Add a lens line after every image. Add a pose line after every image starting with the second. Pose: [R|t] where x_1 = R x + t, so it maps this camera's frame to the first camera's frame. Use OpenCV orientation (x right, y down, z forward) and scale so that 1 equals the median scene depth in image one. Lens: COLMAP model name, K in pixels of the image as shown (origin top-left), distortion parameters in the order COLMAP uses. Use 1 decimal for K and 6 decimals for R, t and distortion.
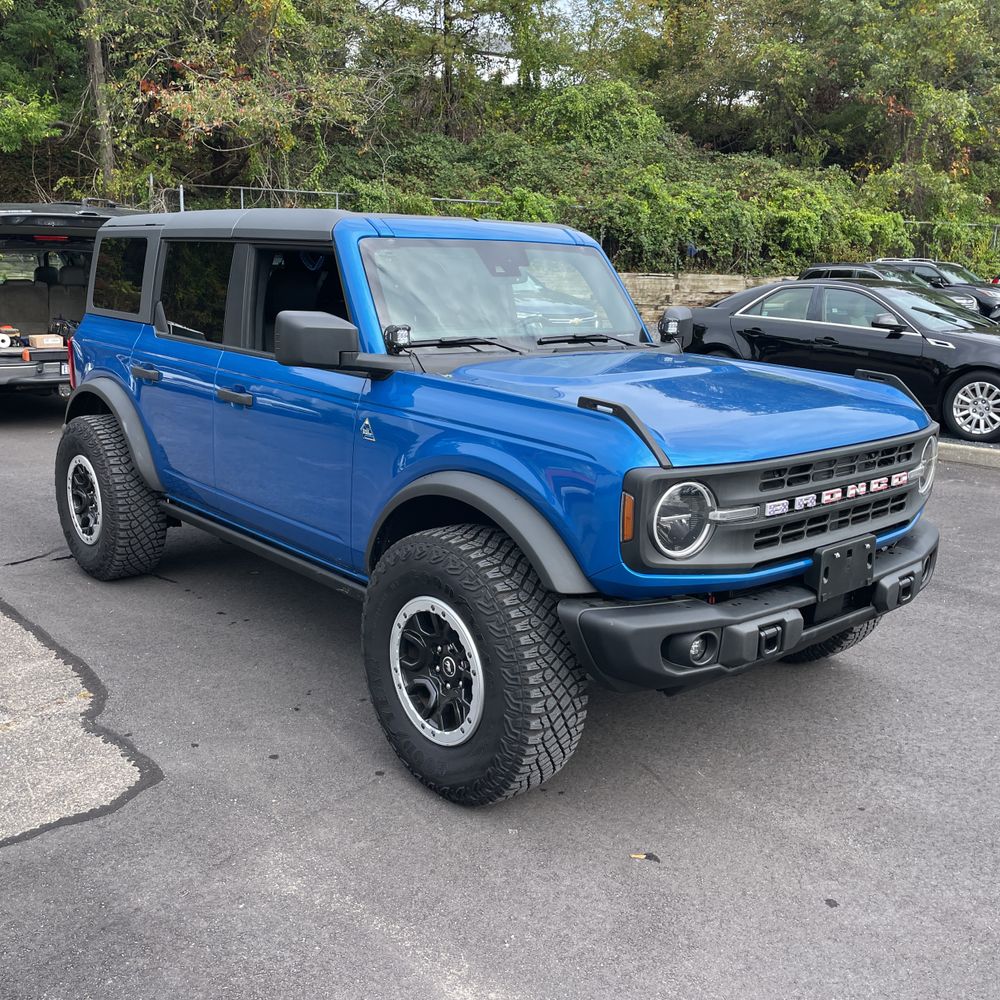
lens RADIAL K [[1015.8, 0, 509.1], [0, 1015.8, 493.7], [0, 0, 1]] dist [0.041021, 0.000000]
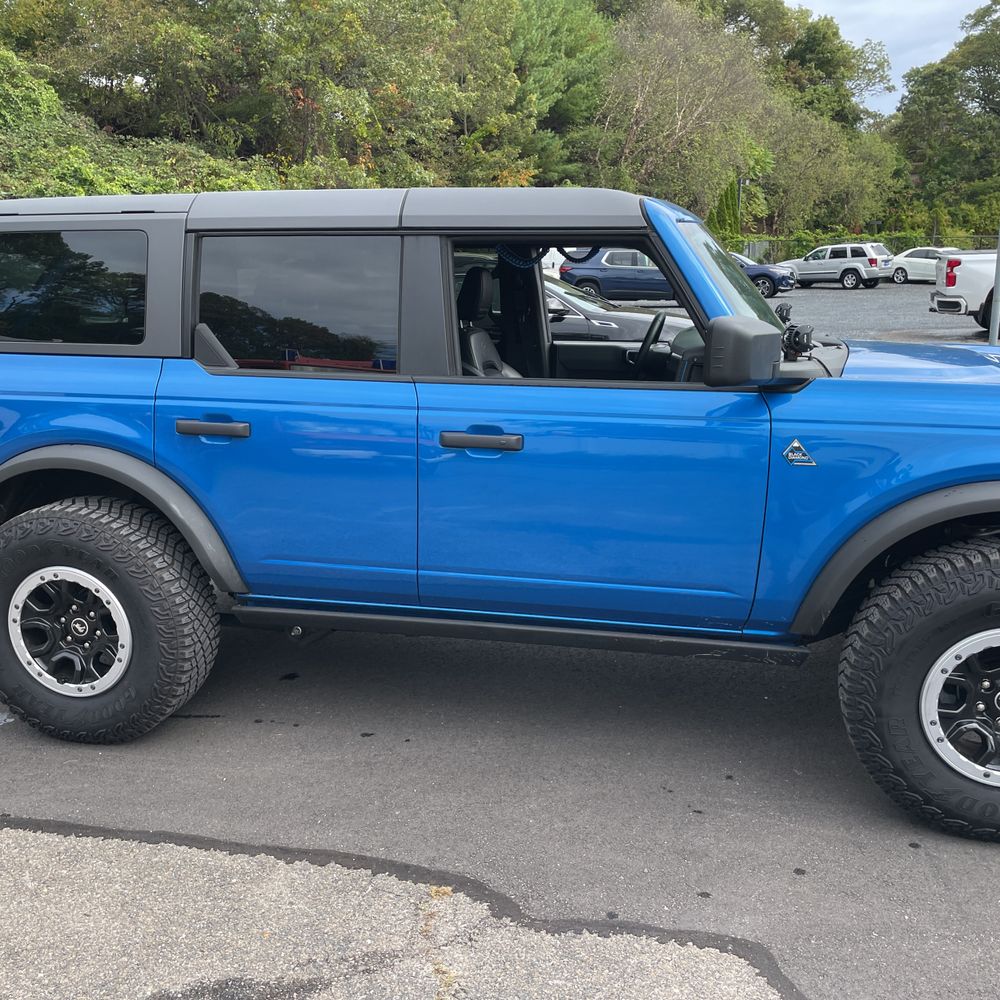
lens RADIAL K [[1015.8, 0, 498.1], [0, 1015.8, 514.7], [0, 0, 1]] dist [0.041021, 0.000000]
pose [[0.820978, -0.165539, 0.546436, -0.592310], [0.151120, 0.985917, 0.071630, -0.081430], [-0.550598, 0.023770, 0.834432, 0.327044]]
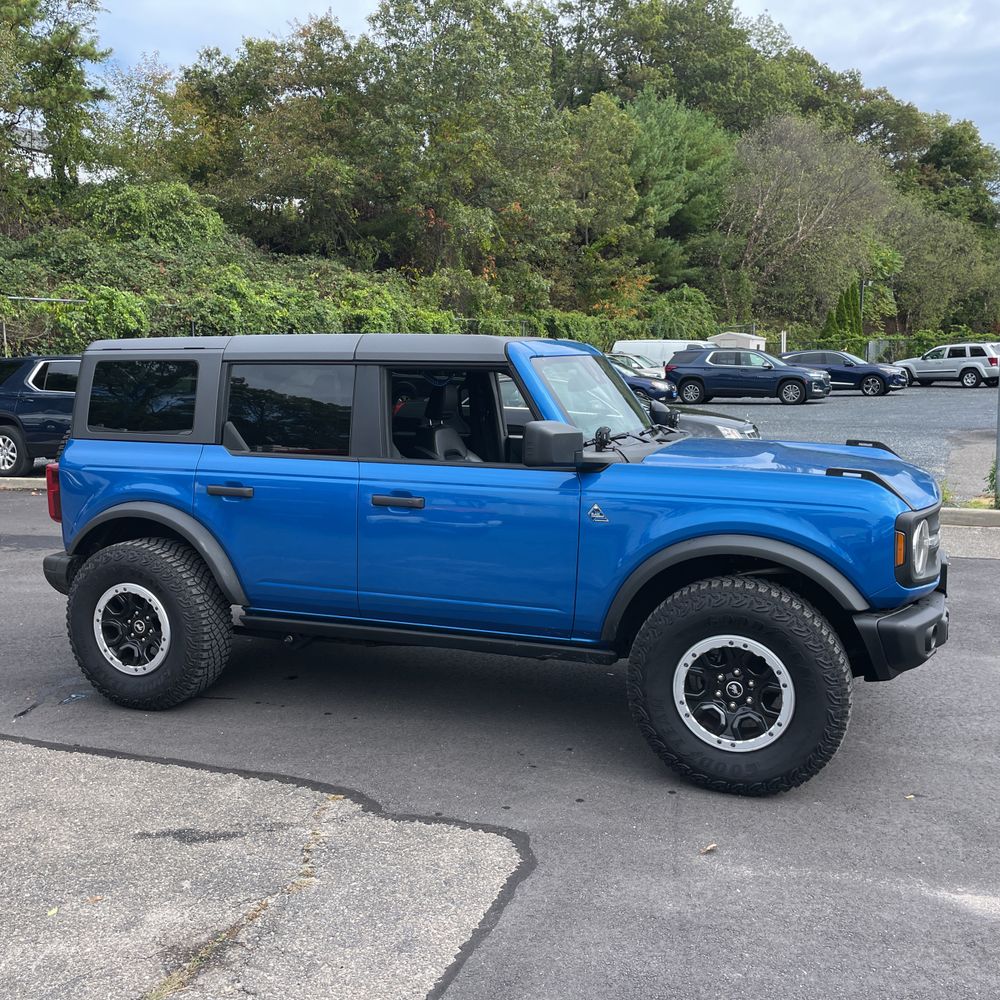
lens RADIAL K [[1015.8, 0, 488.8], [0, 1015.8, 493.9], [0, 0, 1]] dist [0.041021, 0.000000]
pose [[0.894973, -0.087846, 0.437386, -0.578341], [0.125271, 0.990461, -0.057401, -0.024426], [-0.428171, 0.106165, 0.897440, -0.023963]]
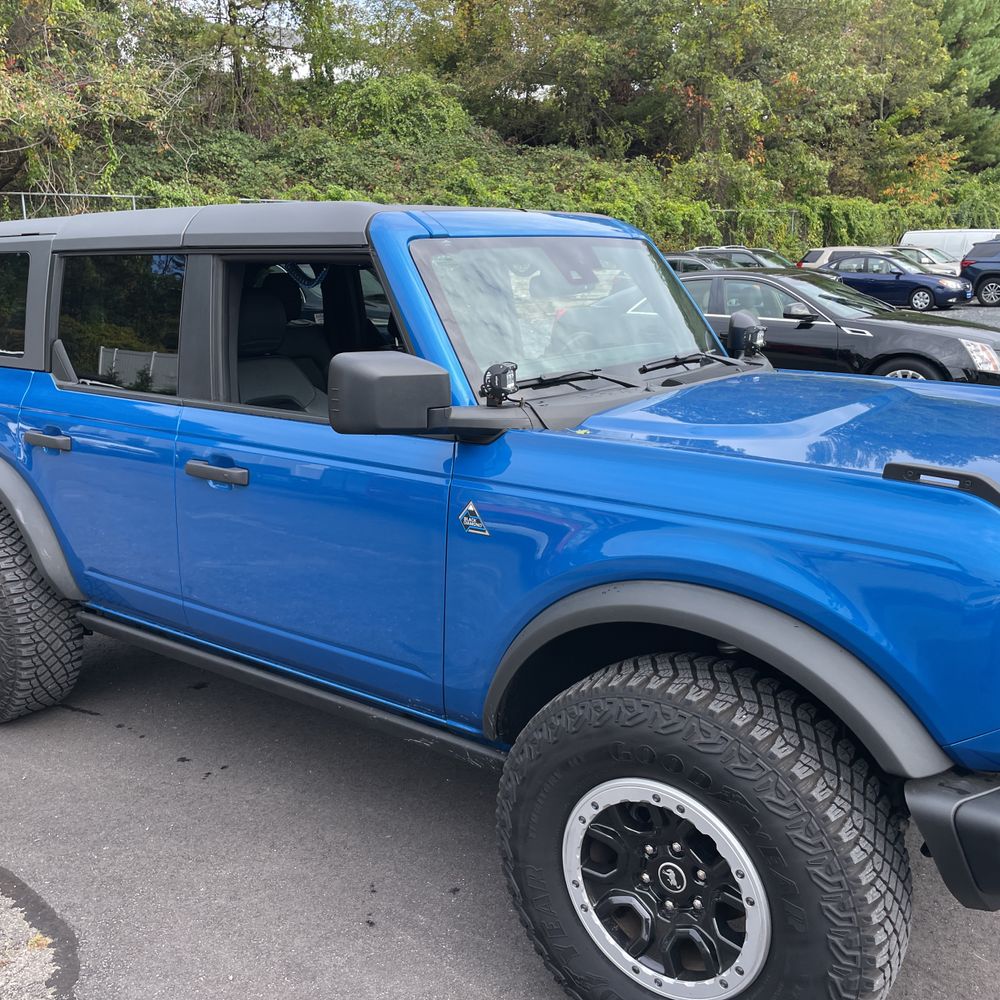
lens RADIAL K [[1015.8, 0, 487.6], [0, 1015.8, 496.3], [0, 0, 1]] dist [0.041021, 0.000000]
pose [[0.982227, -0.080224, 0.169691, -0.180063], [0.079622, 0.996771, 0.010360, -0.062275], [-0.169974, 0.003335, 0.985443, 0.242261]]
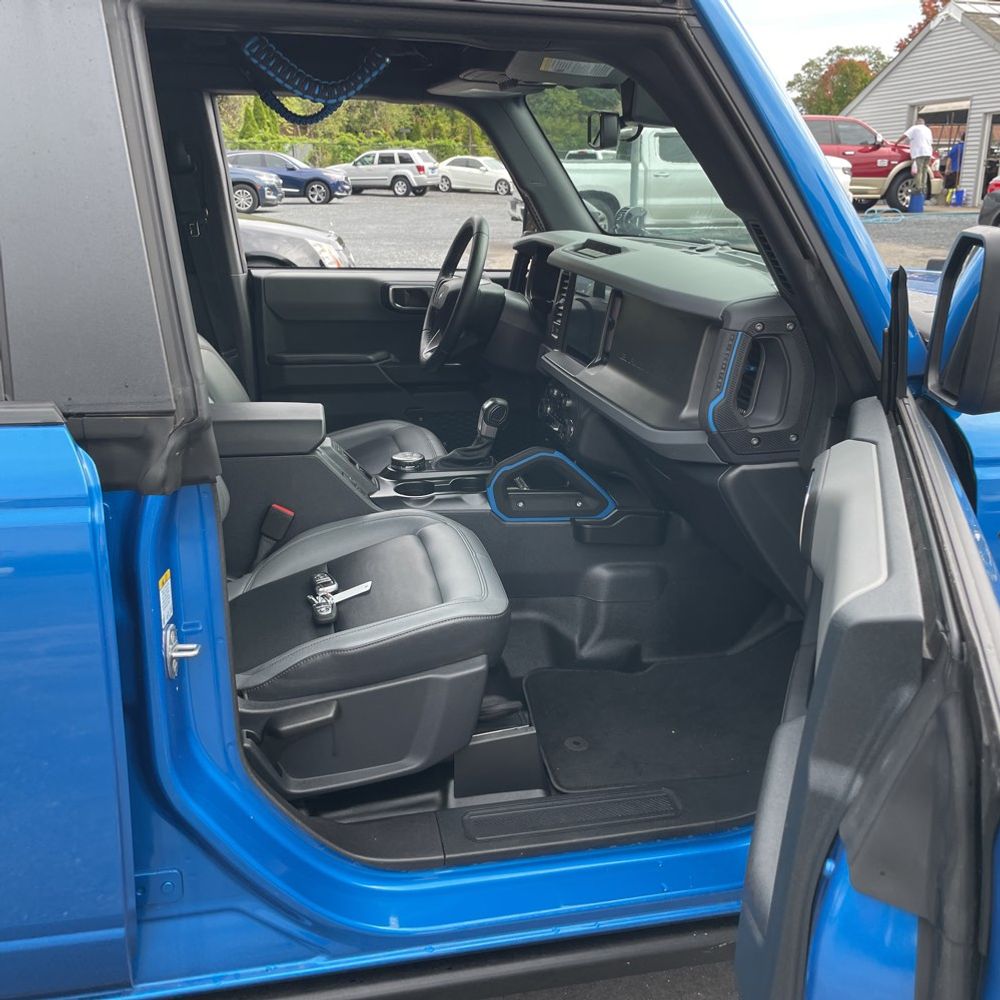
lens RADIAL K [[1015.8, 0, 501.0], [0, 1015.8, 501.0], [0, 0, 1]] dist [0.041021, 0.000000]
pose [[0.499797, -0.283153, 0.818552, -0.408649], [0.187646, 0.958007, 0.216819, -0.142460], [-0.845572, 0.045233, 0.531942, 0.704018]]
